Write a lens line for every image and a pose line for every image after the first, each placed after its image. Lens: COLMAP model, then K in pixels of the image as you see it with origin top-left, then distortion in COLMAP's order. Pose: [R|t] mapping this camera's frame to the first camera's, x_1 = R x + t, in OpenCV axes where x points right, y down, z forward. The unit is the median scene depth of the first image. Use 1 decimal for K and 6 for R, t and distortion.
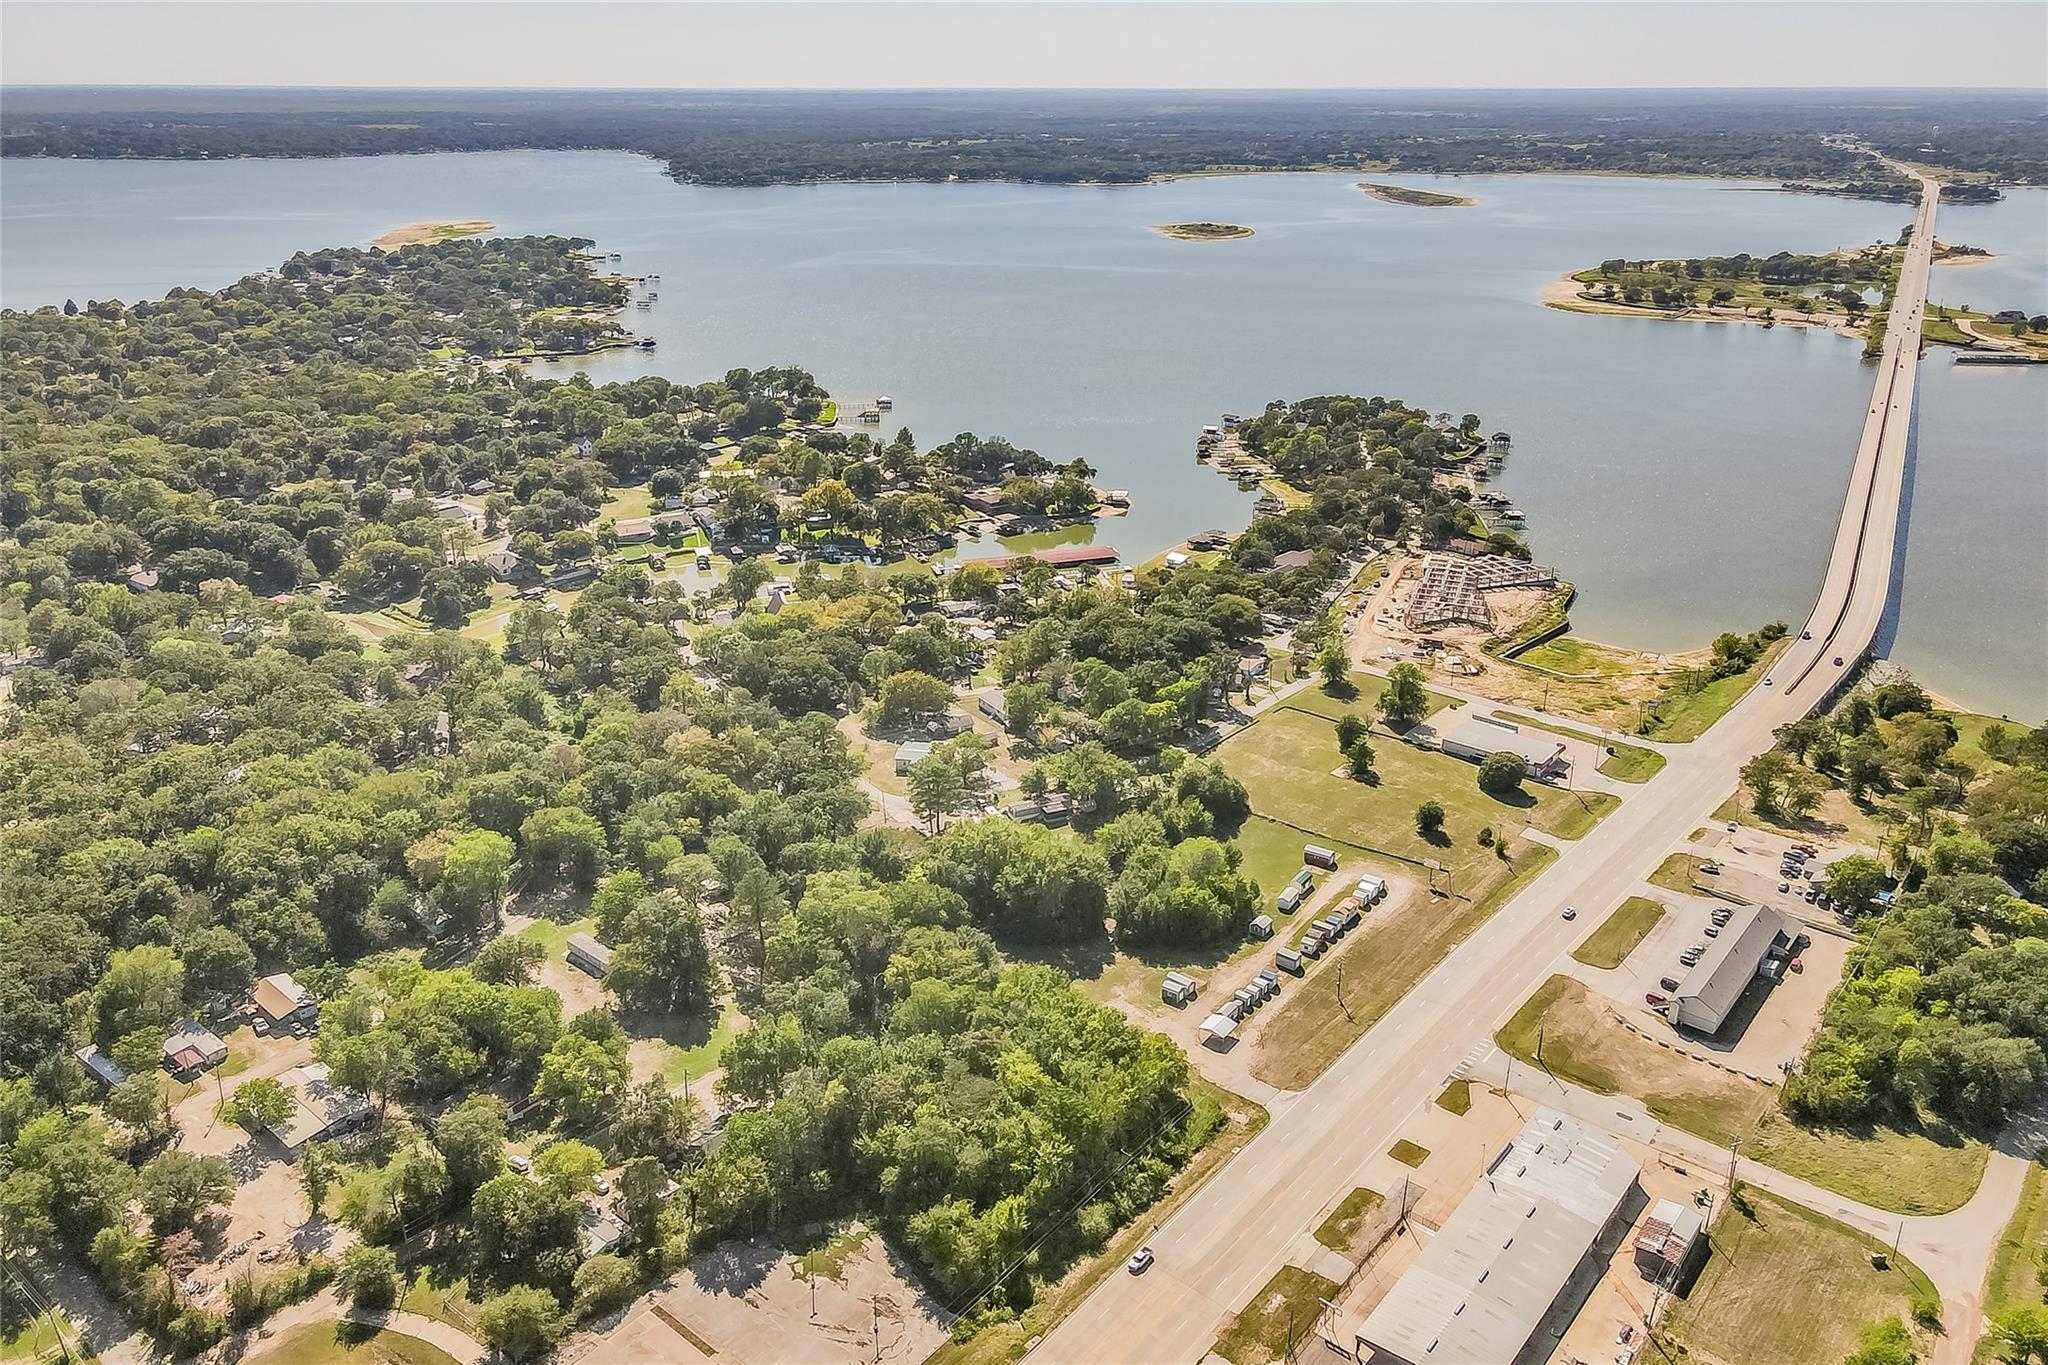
lens RADIAL K [[1518.4, 0, 1031.5], [0, 1518.4, 683.3], [0, 0, 1]] dist [-0.000837, 0.032565]
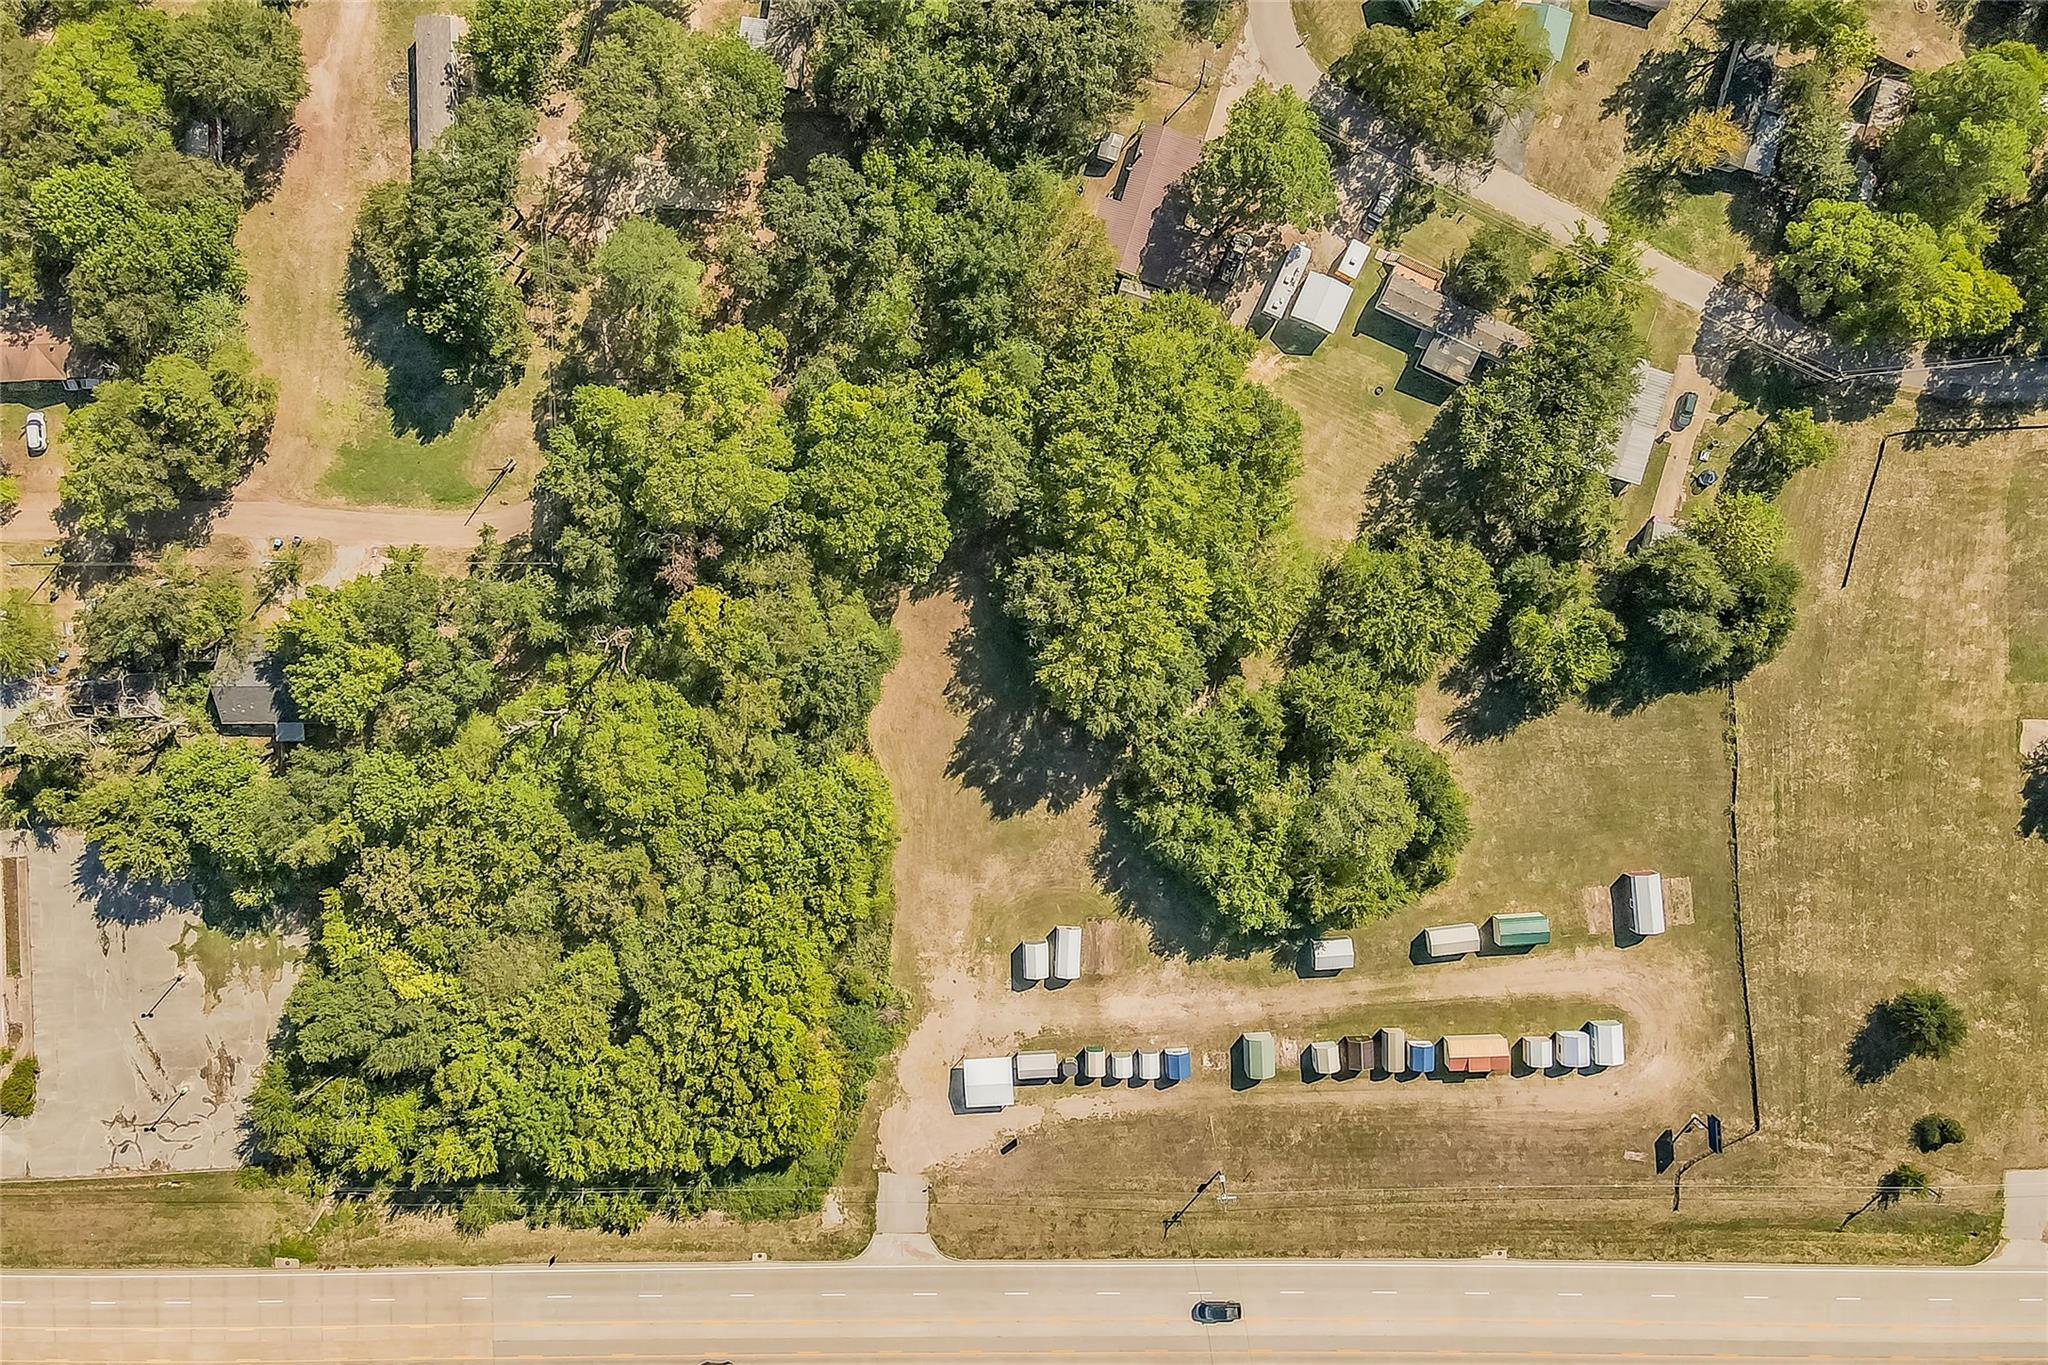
lens RADIAL K [[1493.3, 0, 1015.2], [0, 1493.3, 643.4], [0, 0, 1]] dist [0.005291, 0.023519]
pose [[0.639999, 0.768175, 0.017584, -0.012552], [-0.270051, 0.203448, 0.941107, -0.330489], [0.719357, -0.607056, 0.337653, 0.820882]]
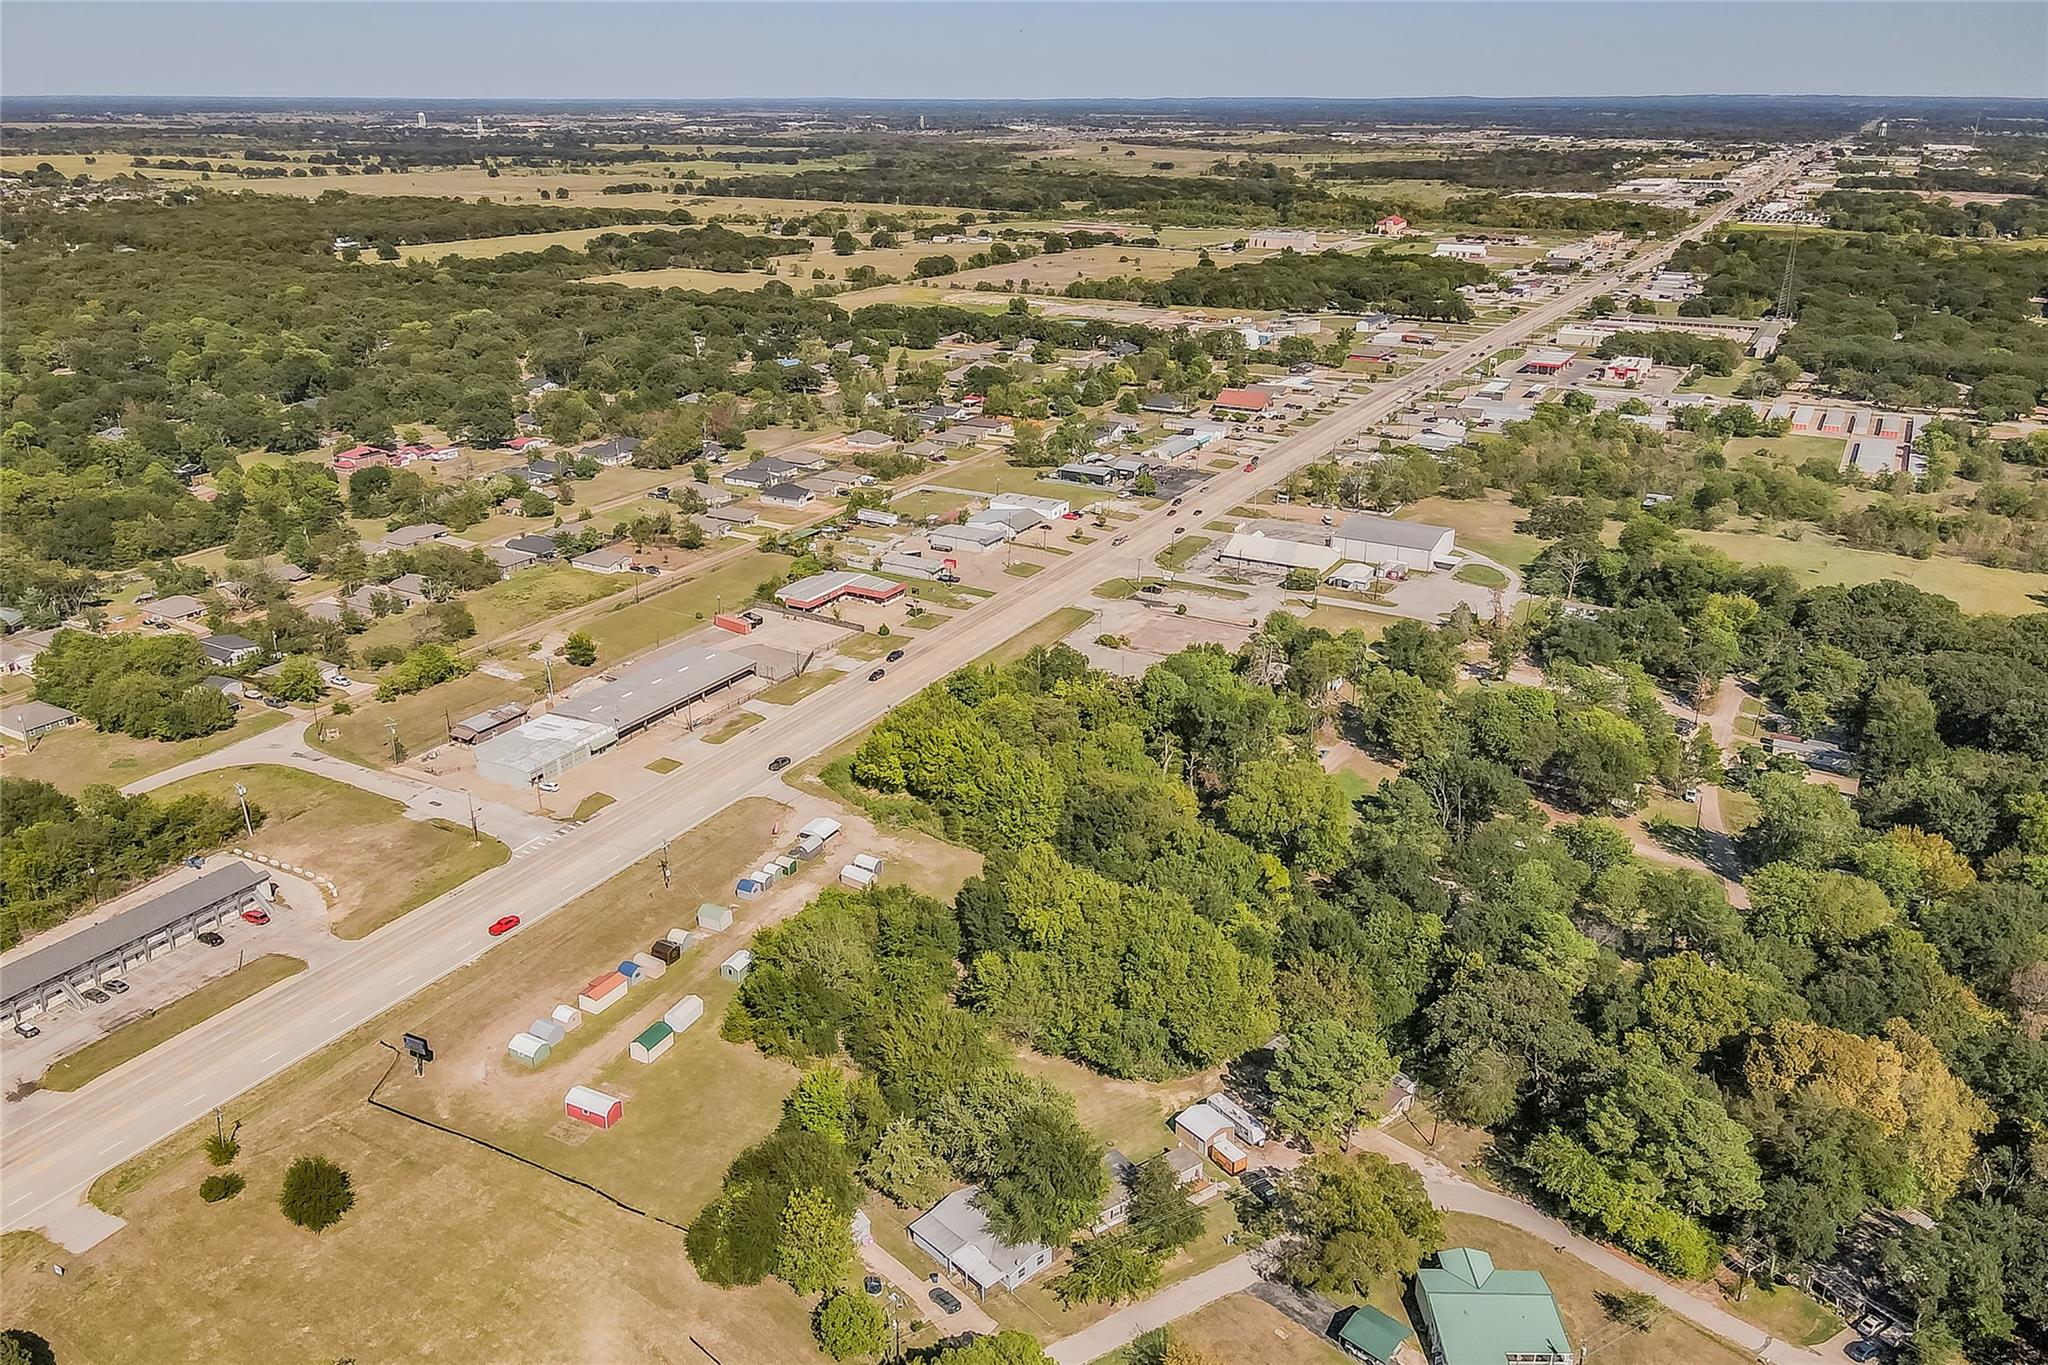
lens RADIAL K [[1469.5, 0, 988.2], [0, 1469.5, 678.1], [0, 0, 1]] dist [0.015129, 0.027683]
pose [[-0.988631, 0.048890, -0.142192, 0.129915], [-0.062295, 0.727510, 0.683264, -0.405385], [0.136851, 0.684353, -0.716193, 1.426098]]
